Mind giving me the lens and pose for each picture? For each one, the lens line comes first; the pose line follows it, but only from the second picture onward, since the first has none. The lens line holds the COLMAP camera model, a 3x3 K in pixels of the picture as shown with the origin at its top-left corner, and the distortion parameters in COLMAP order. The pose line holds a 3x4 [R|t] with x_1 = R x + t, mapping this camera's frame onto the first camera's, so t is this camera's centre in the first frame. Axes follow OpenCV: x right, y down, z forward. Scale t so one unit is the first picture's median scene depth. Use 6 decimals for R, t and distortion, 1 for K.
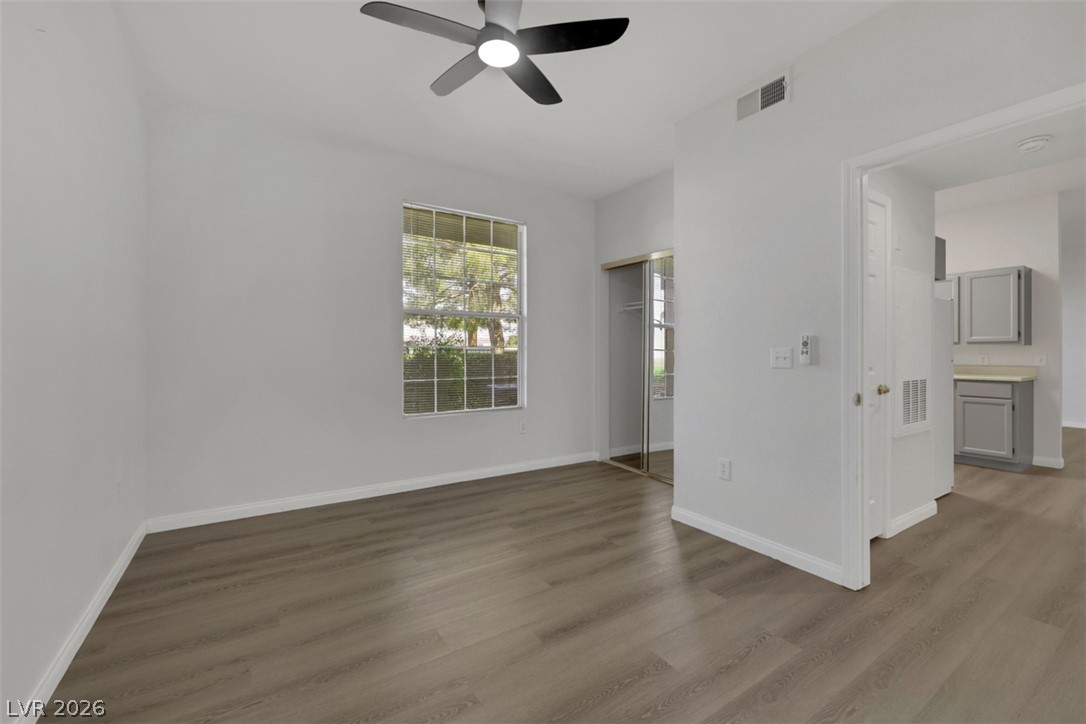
lens RADIAL K [[448.6, 0, 541.5], [0, 448.6, 352.9], [0, 0, 1]] dist [0.000036, -0.000064]
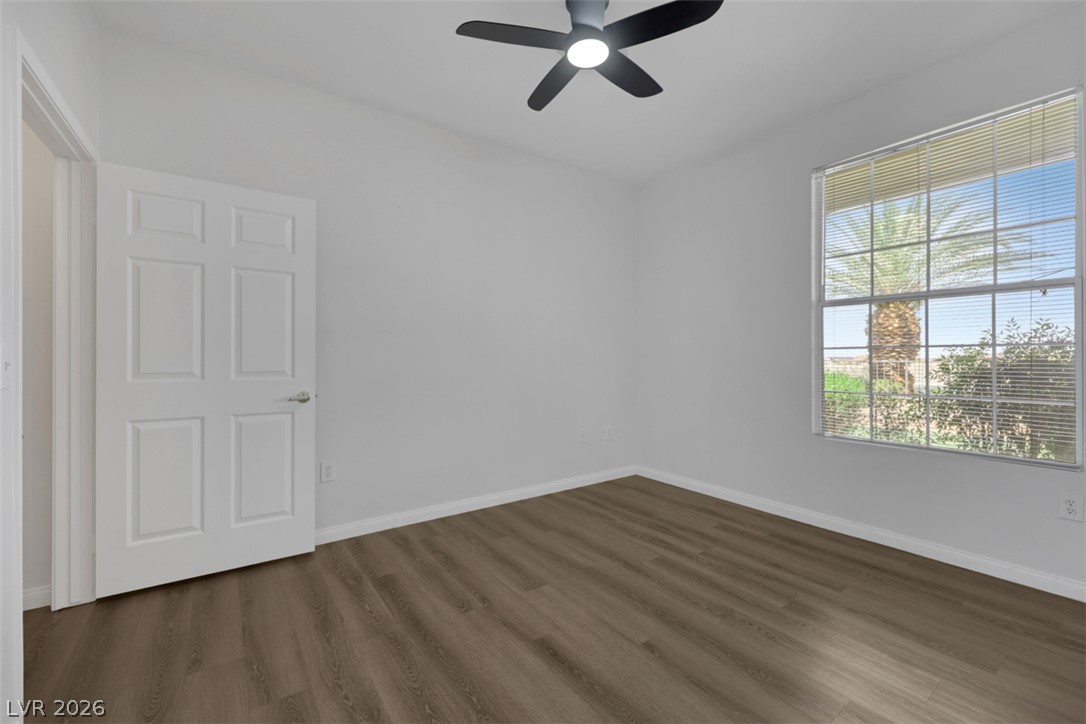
lens RADIAL K [[448.6, 0, 550.0], [0, 448.6, 361.4], [0, 0, 1]] dist [0.000036, -0.000064]
pose [[0.049355, 0.004949, -0.998769, 0.725585], [-0.000881, 0.999988, 0.004911, 0.006785], [0.998781, 0.000637, 0.049359, 0.706134]]
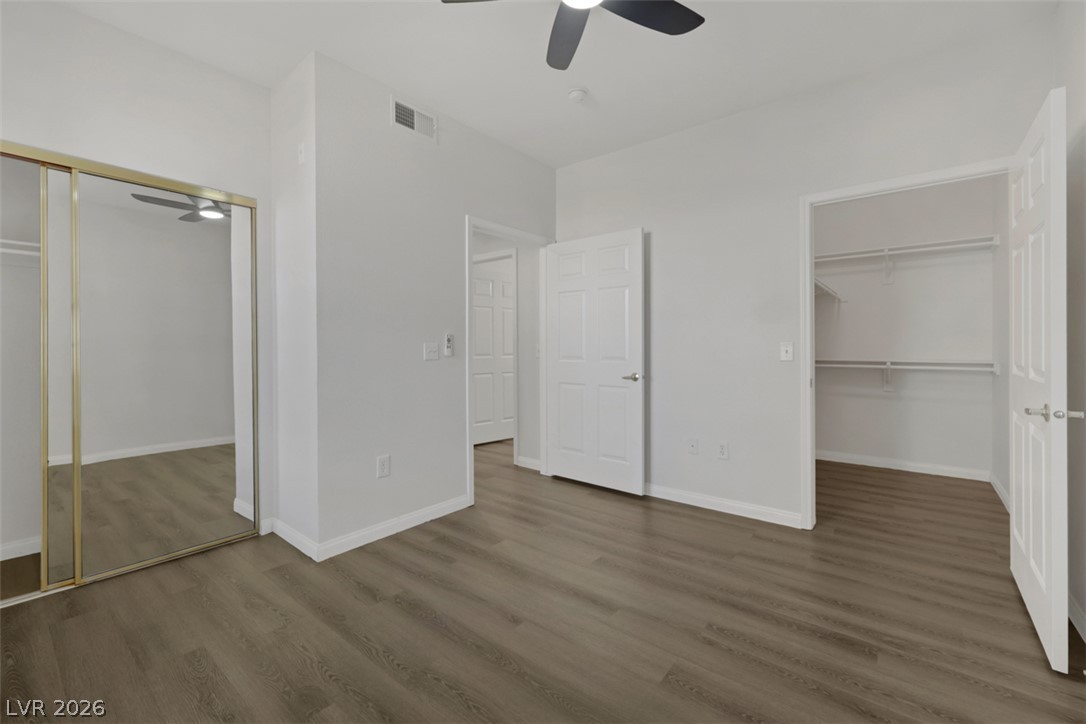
lens RADIAL K [[448.6, 0, 544.4], [0, 448.6, 352.1], [0, 0, 1]] dist [0.000036, -0.000064]
pose [[-0.309401, -0.015286, 0.950809, -0.706931], [0.002868, 0.999851, 0.017008, -0.007082], [-0.950927, 0.007989, -0.309311, 1.084586]]
